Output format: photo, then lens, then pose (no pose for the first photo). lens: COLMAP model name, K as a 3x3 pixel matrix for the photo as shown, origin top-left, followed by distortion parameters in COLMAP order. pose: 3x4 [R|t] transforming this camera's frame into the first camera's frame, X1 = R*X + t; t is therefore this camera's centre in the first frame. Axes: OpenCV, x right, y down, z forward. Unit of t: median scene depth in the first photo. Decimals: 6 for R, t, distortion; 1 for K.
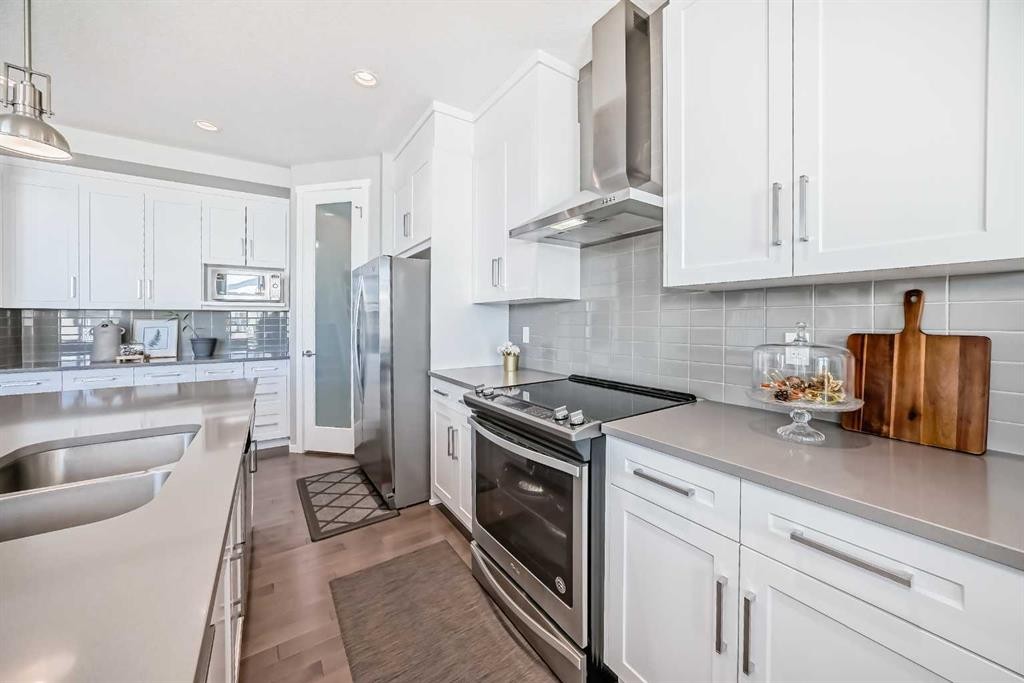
lens RADIAL K [[372.6, 0, 524.6], [0, 372.6, 321.8], [0, 0, 1]] dist [-0.004991, 0.001351]
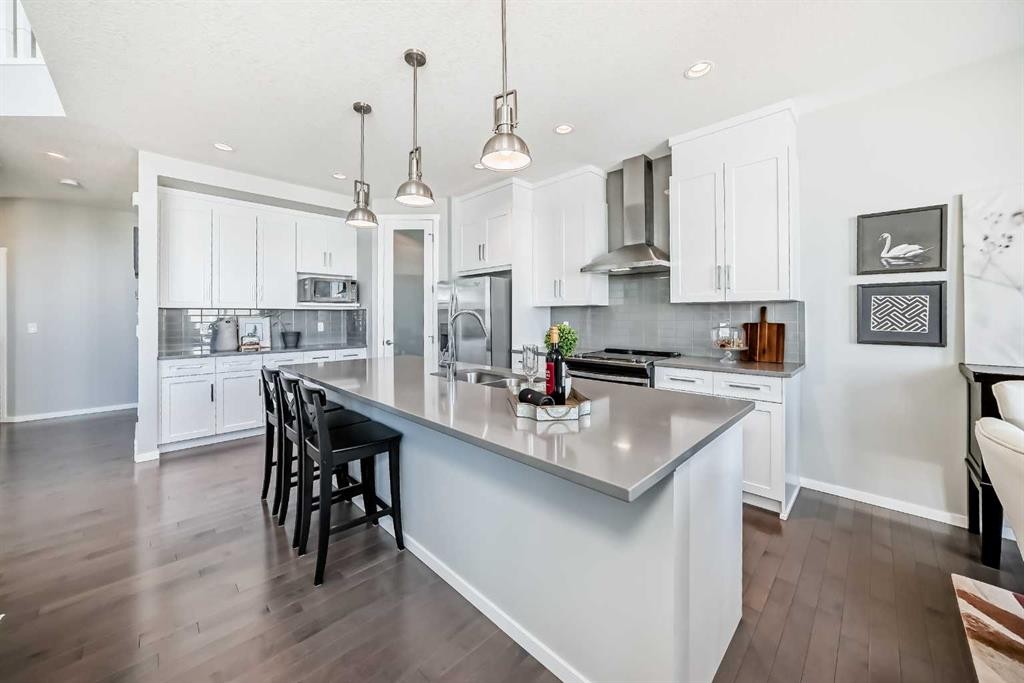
lens RADIAL K [[372.6, 0, 528.4], [0, 372.6, 318.7], [0, 0, 1]] dist [-0.004991, 0.001351]
pose [[0.976953, -0.000951, 0.213454, -0.602363], [0.000626, 0.999999, 0.001591, -0.001834], [-0.213456, -0.001421, 0.976952, -0.640241]]
